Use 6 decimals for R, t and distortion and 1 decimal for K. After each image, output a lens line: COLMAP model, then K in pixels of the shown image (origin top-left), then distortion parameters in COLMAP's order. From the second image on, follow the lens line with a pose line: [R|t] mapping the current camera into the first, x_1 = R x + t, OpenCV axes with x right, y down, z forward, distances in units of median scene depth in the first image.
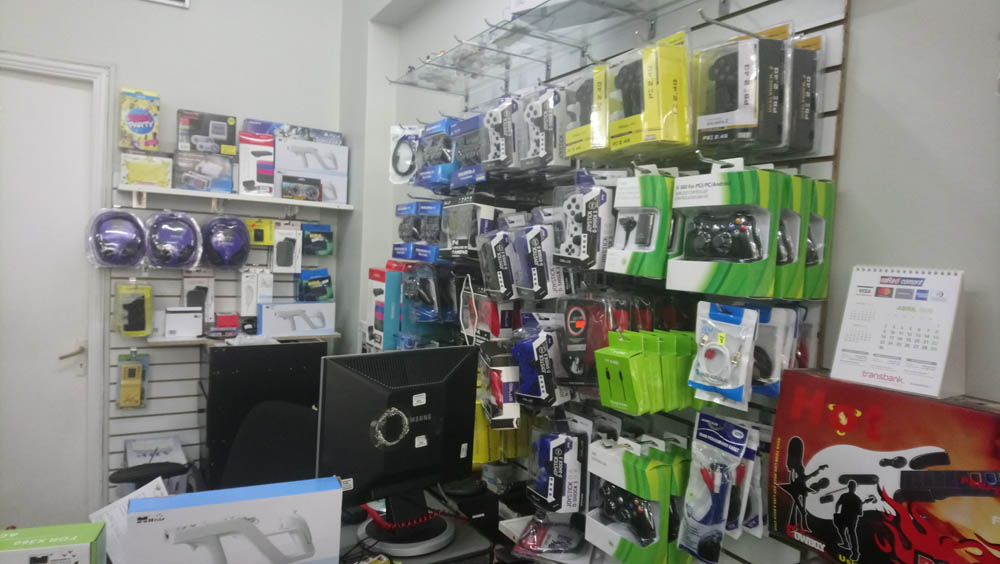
lens RADIAL K [[640.9, 0, 495.2], [0, 640.9, 282.3], [0, 0, 1]] dist [0.154503, -0.237274]
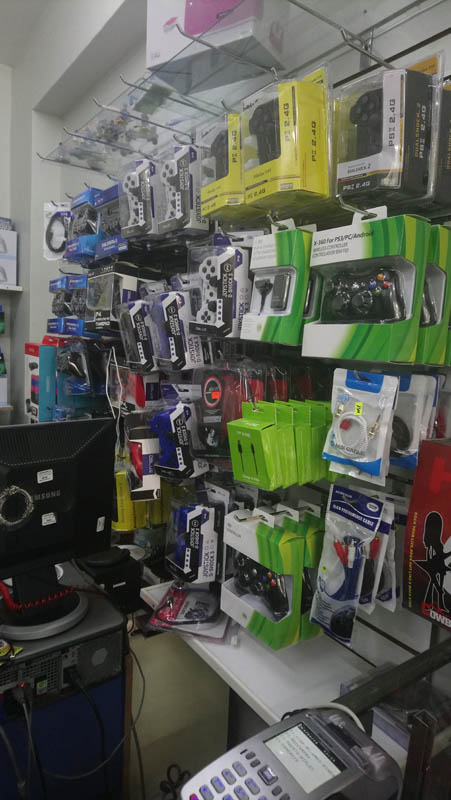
lens RADIAL K [[512.7, 0, 222.5], [0, 512.7, 400.3], [0, 0, 1]] dist [0.154503, -0.237274]
pose [[0.995704, -0.006151, 0.092388, 0.072037], [-0.000241, 0.997616, 0.069011, 0.020541], [-0.092592, -0.068736, 0.993329, 0.238745]]
